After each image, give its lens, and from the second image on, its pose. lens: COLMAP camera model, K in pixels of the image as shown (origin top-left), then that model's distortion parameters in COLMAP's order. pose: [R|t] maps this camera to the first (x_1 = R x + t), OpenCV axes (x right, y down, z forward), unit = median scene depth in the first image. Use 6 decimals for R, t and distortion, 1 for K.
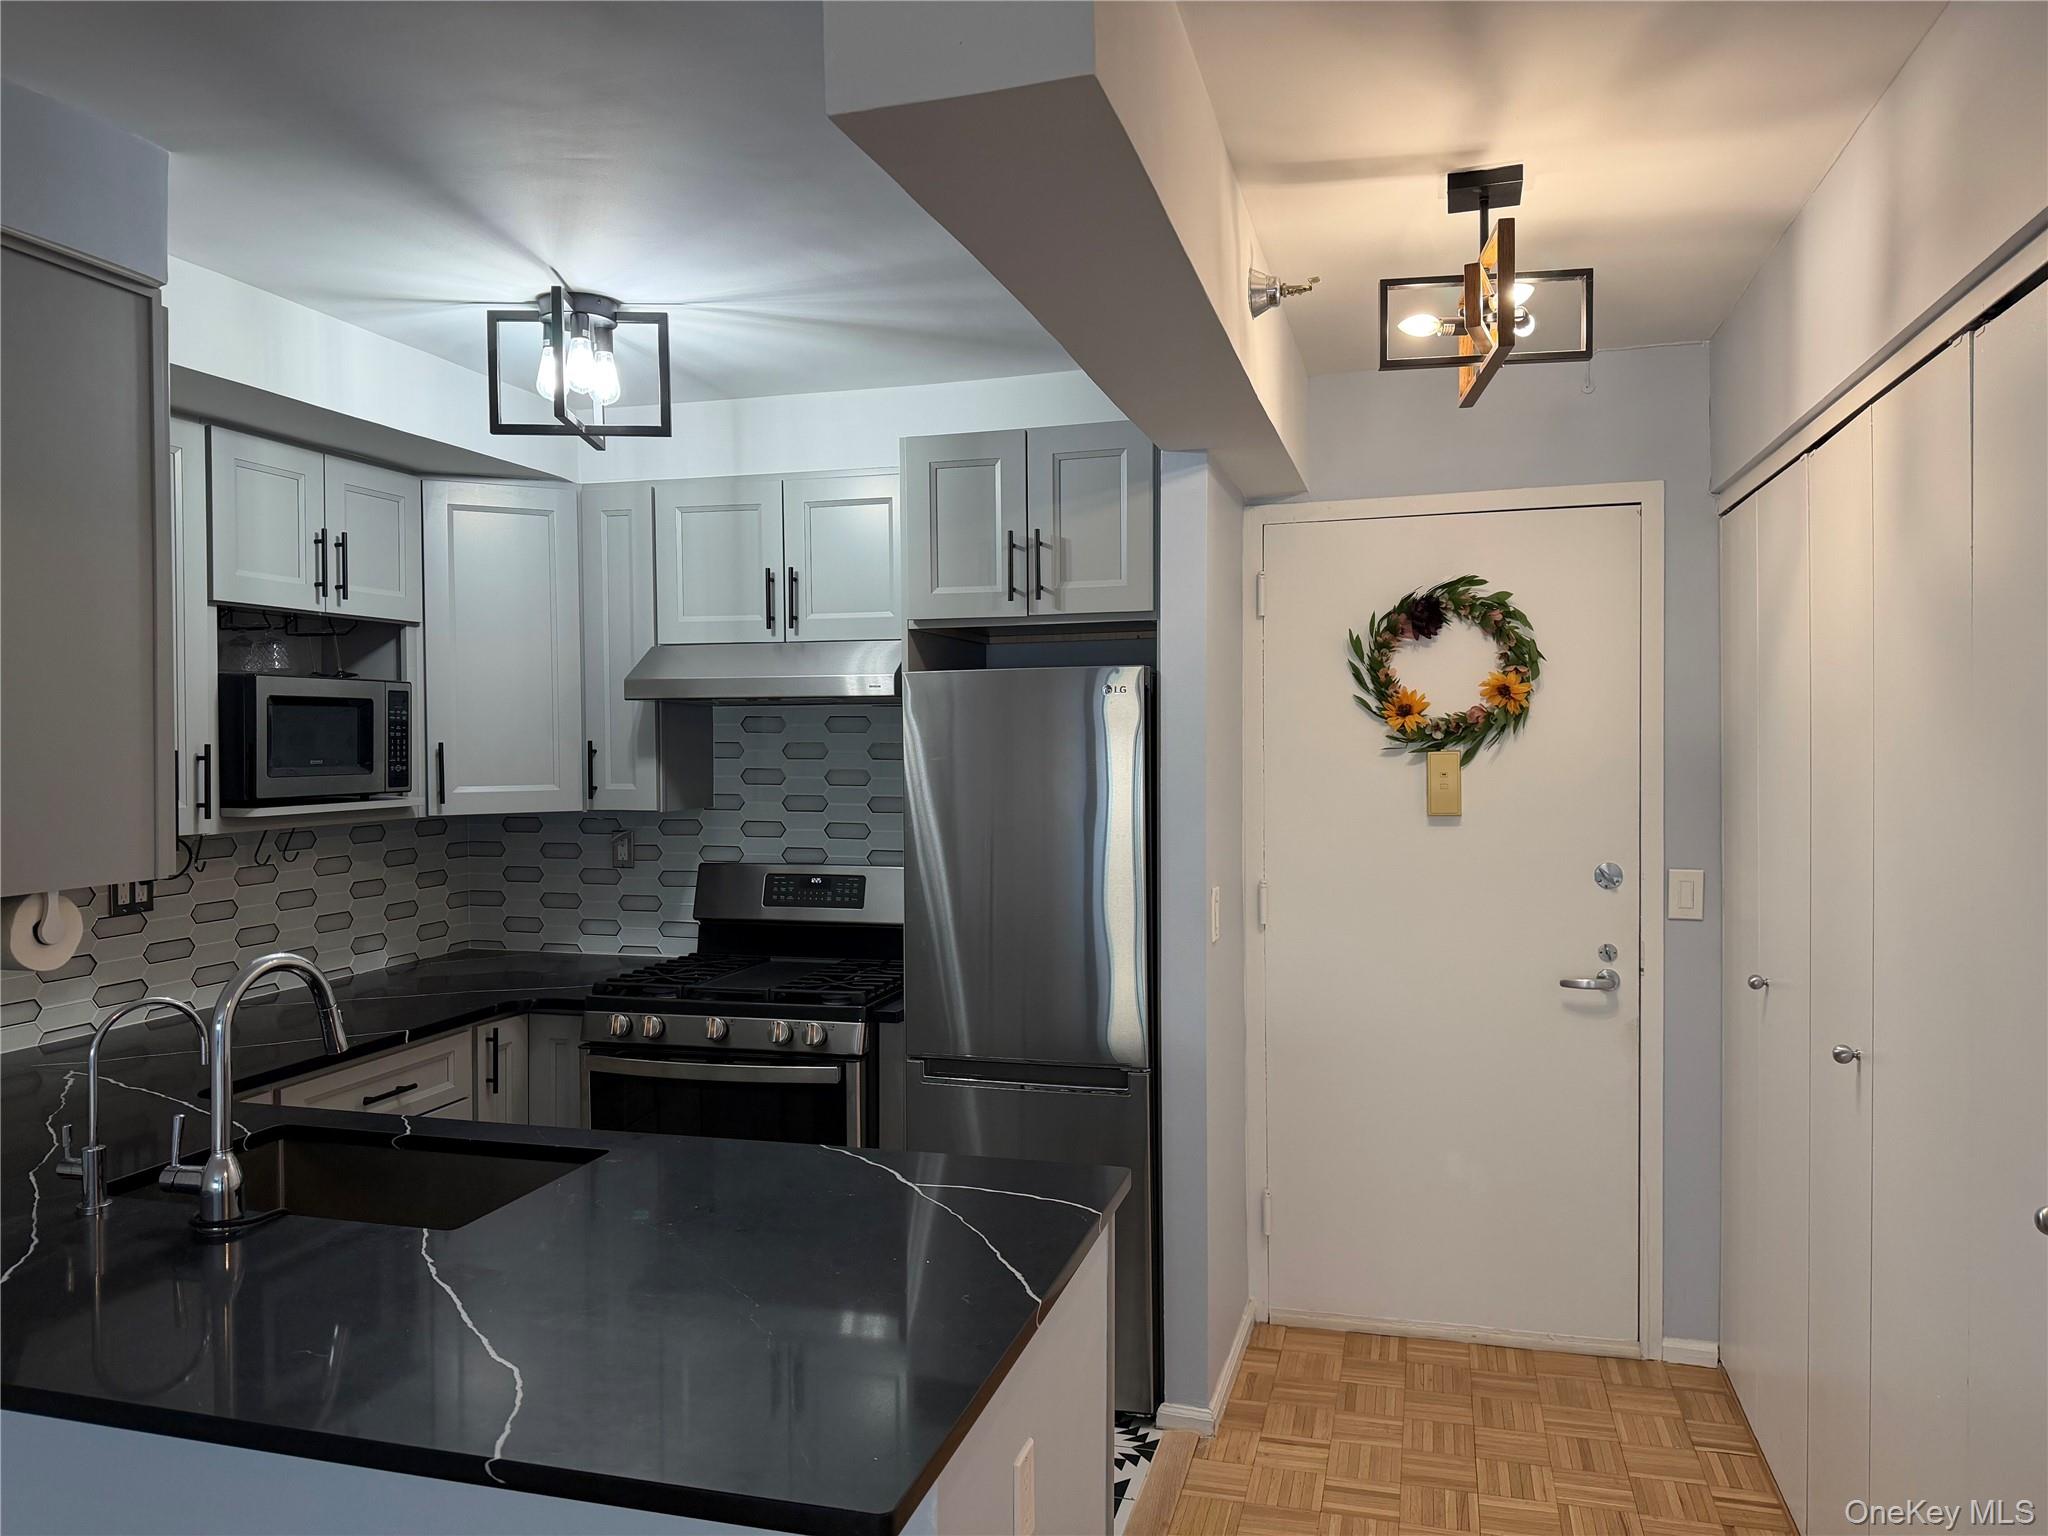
lens RADIAL K [[1424.4, 0, 1018.5], [0, 1424.4, 771.4], [0, 0, 1]] dist [0.180090, -0.341109]
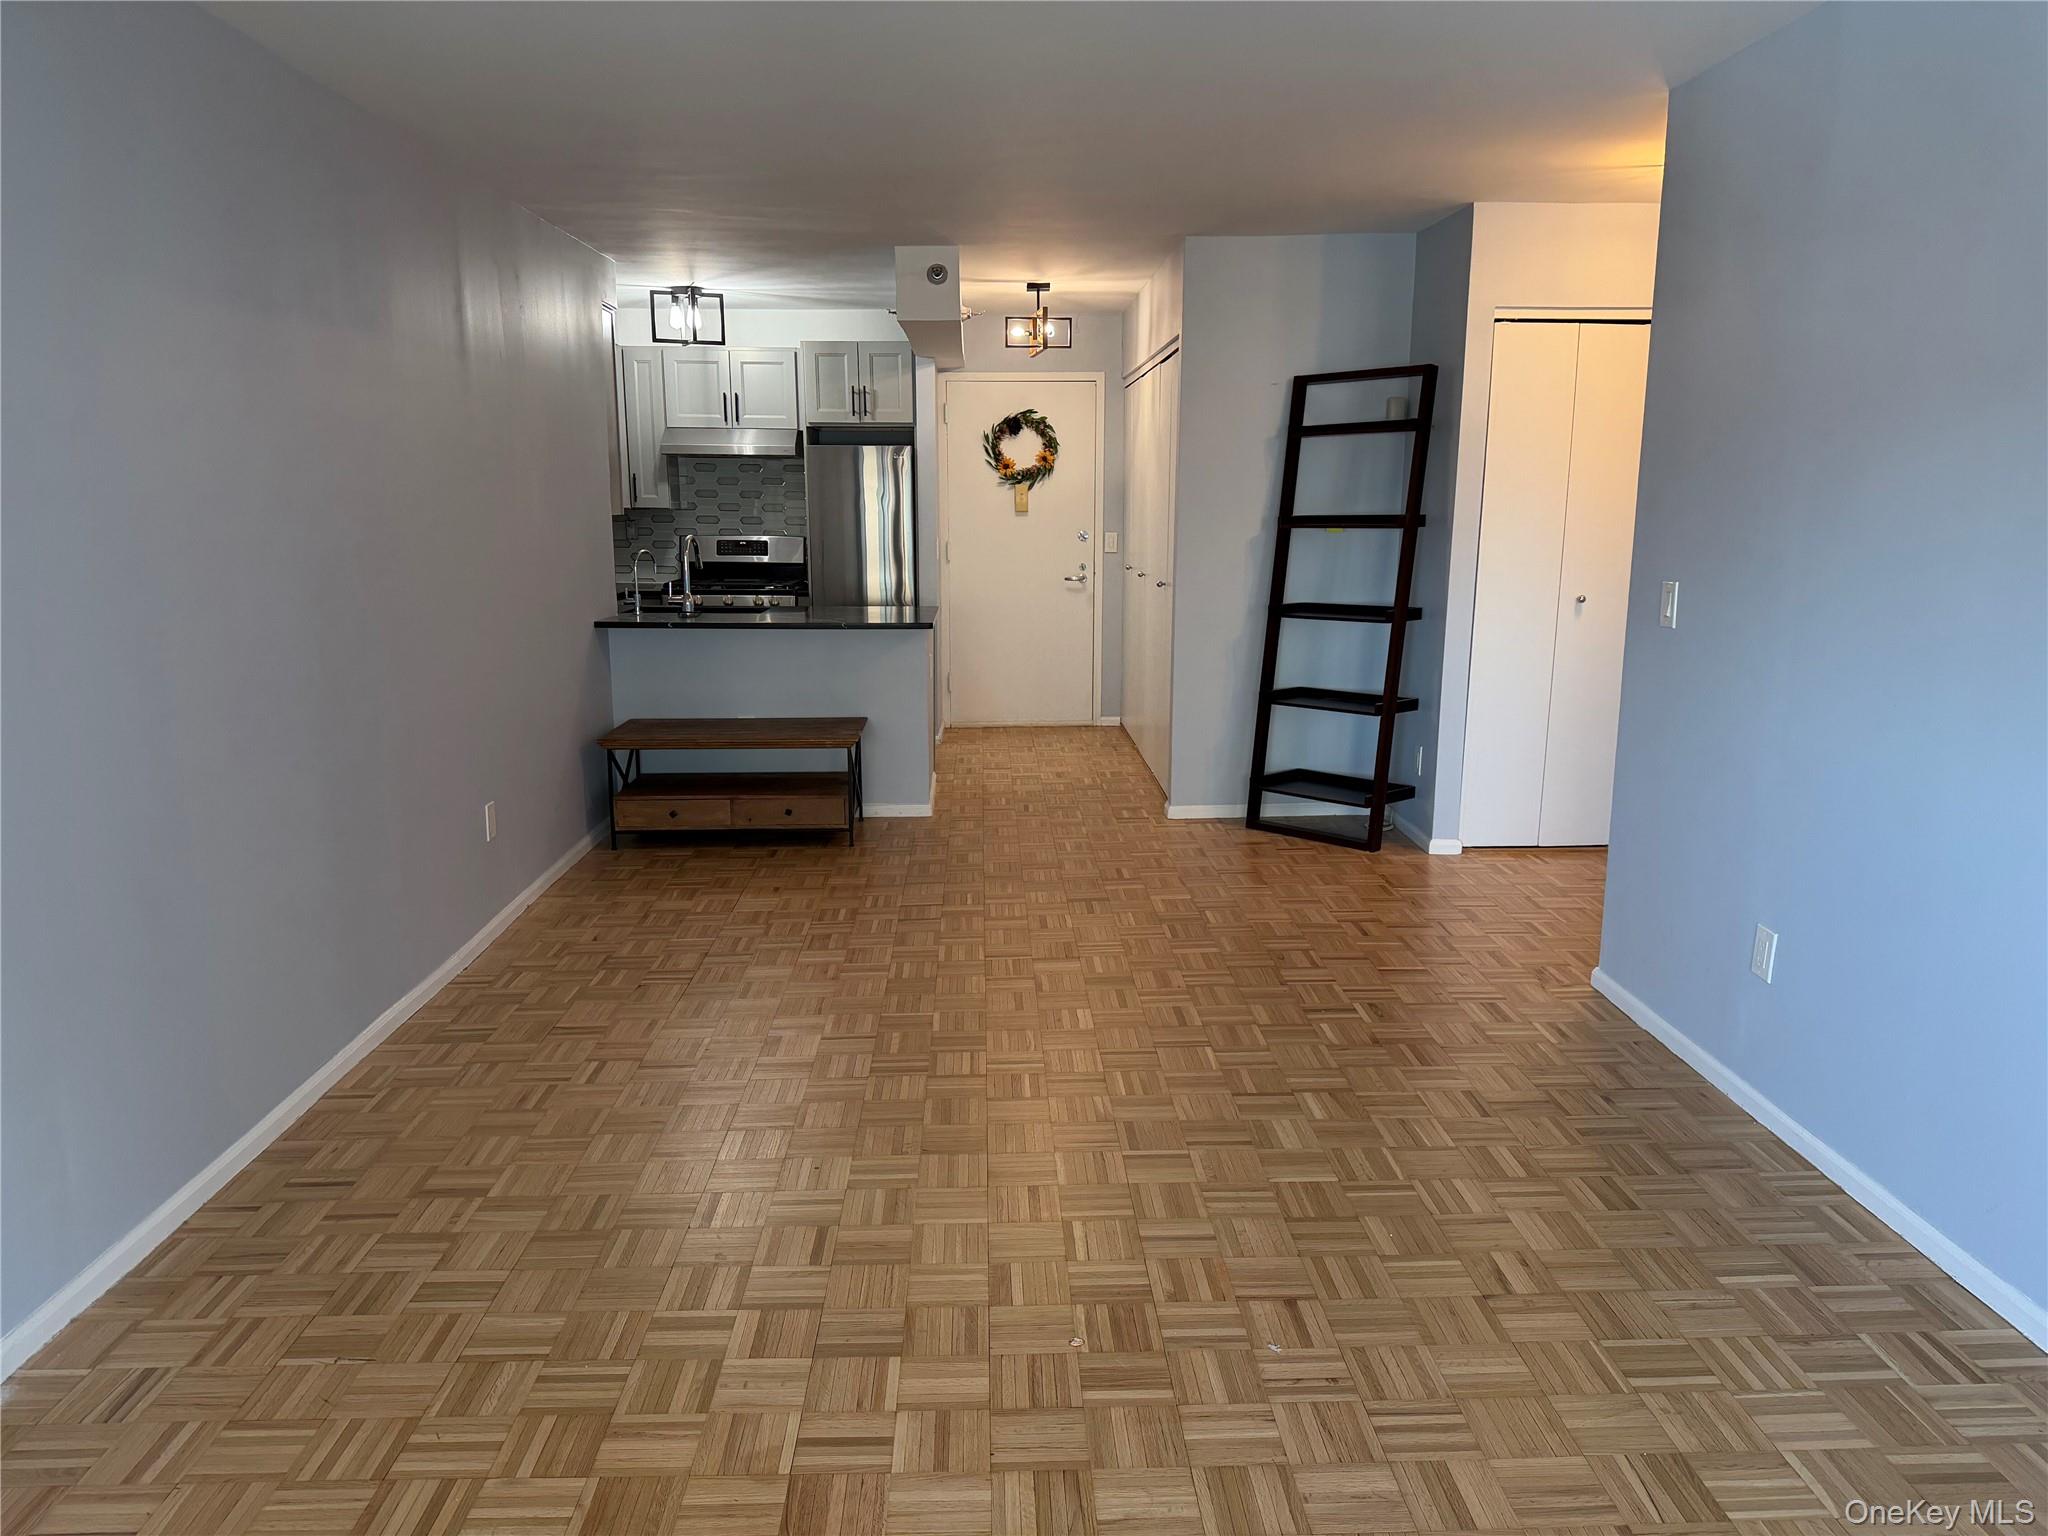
lens RADIAL K [[1424.4, 0, 1018.5], [0, 1424.4, 771.4], [0, 0, 1]] dist [0.180090, -0.341109]
pose [[0.952702, -0.050436, 0.299693, -0.461228], [0.001136, 0.986717, 0.162445, 0.071671], [-0.303905, -0.154421, 0.940104, -1.351877]]
